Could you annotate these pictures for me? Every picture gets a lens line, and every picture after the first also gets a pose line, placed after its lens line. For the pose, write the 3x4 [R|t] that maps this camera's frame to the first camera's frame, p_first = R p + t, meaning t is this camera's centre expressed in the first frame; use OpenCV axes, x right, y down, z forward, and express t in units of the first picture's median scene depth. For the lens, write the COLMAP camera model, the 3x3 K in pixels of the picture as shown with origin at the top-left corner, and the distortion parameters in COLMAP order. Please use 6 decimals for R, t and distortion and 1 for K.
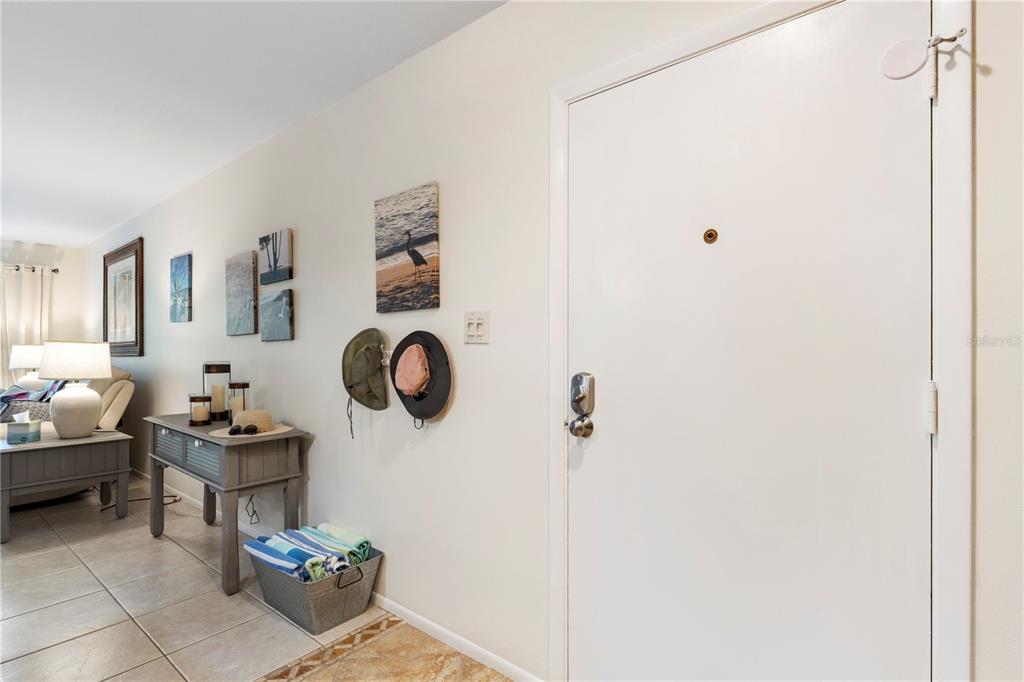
lens RADIAL K [[485.3, 0, 519.2], [0, 485.3, 349.3], [0, 0, 1]] dist [0.001629, -0.001336]
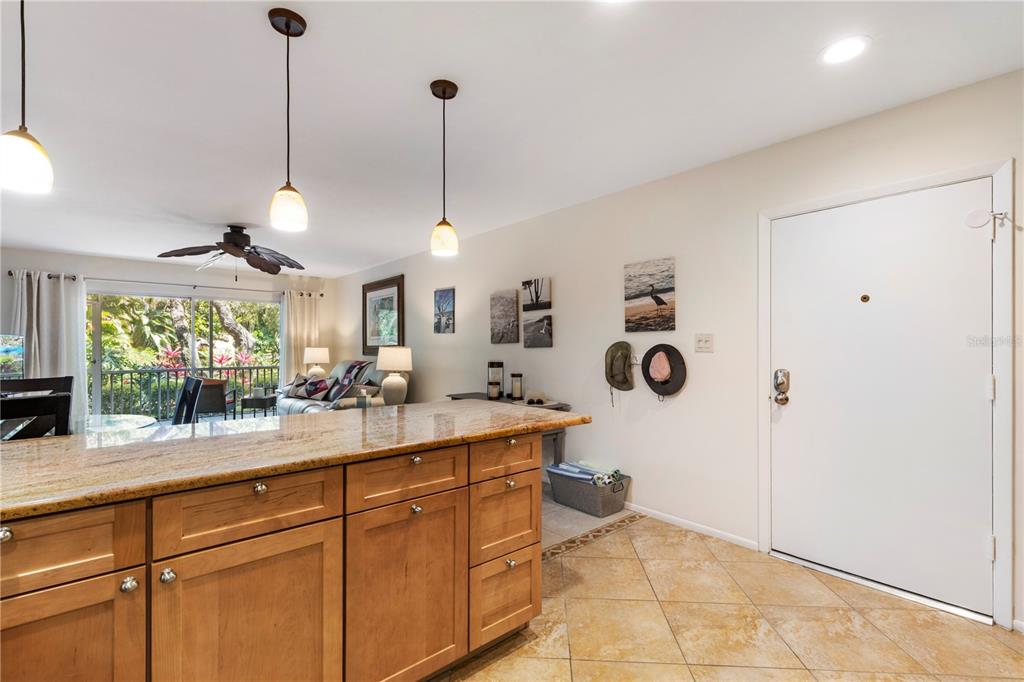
lens RADIAL K [[462.9, 0, 516.5], [0, 462.9, 345.7], [0, 0, 1]] dist [0.006330, -0.001297]
pose [[0.983538, 0.000463, -0.180702, -0.384784], [-0.001105, 0.999993, -0.003450, -0.023773], [0.180699, 0.003593, 0.983532, -0.642513]]
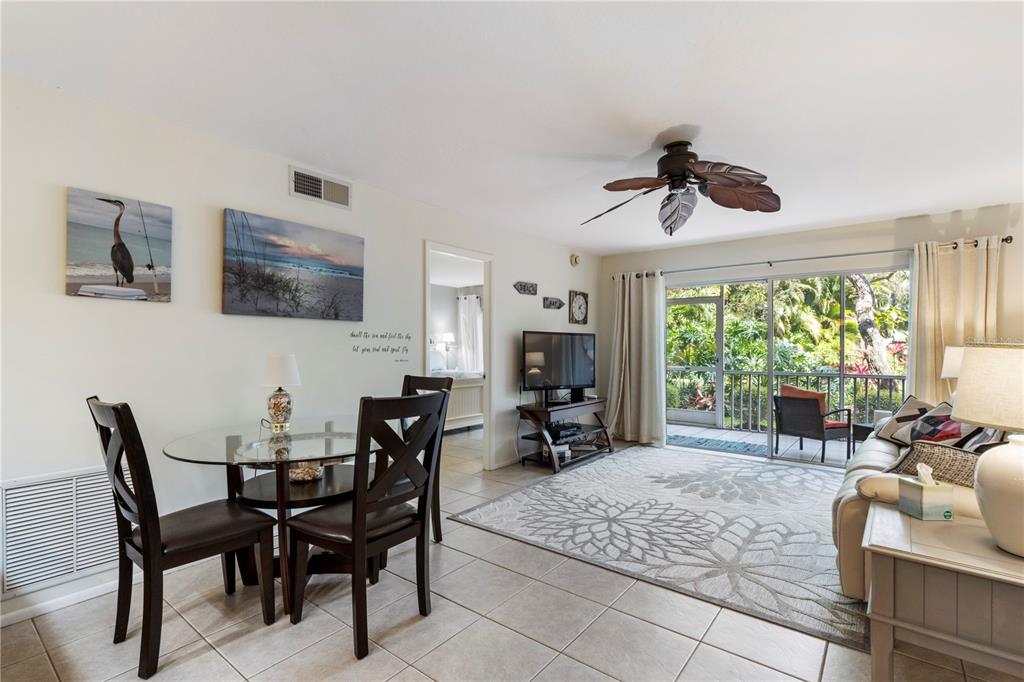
lens RADIAL K [[462.9, 0, 515.7], [0, 462.9, 345.9], [0, 0, 1]] dist [0.006330, -0.001297]
pose [[-0.010904, 0.004949, -0.999928, -0.742778], [-0.003807, 0.999980, 0.004991, -0.025272], [0.999933, 0.003861, -0.010885, 0.803901]]
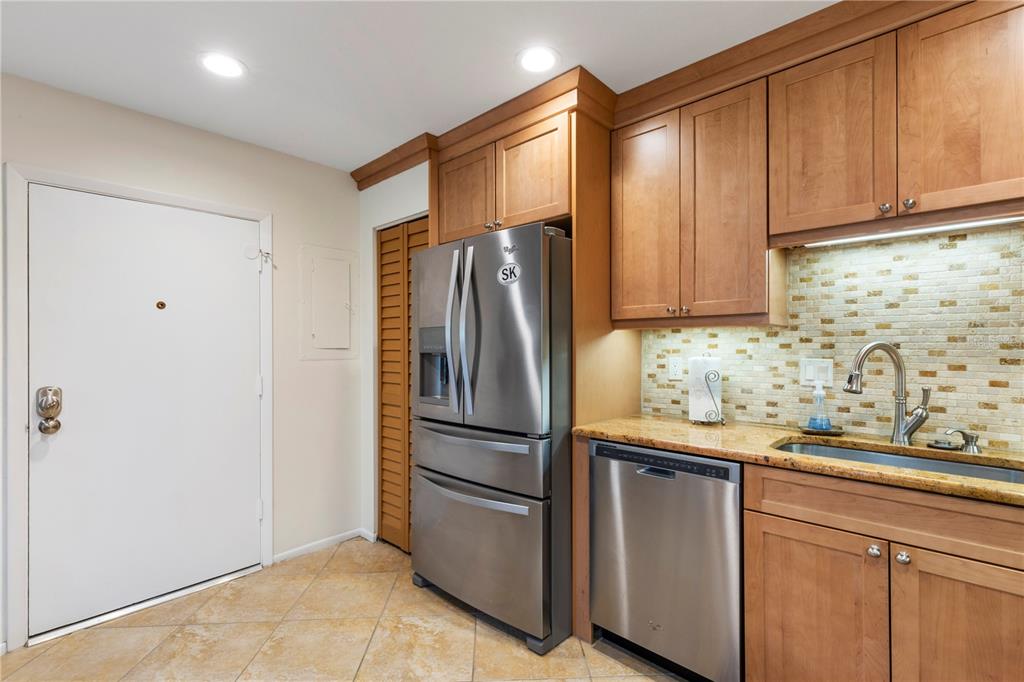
lens RADIAL K [[462.9, 0, 517.4], [0, 462.9, 345.6], [0, 0, 1]] dist [0.006330, -0.001297]
pose [[0.071987, 0.004340, 0.997396, -0.780319], [0.004895, 0.999977, -0.004704, -0.039735], [-0.997394, 0.005221, 0.071964, -0.294281]]
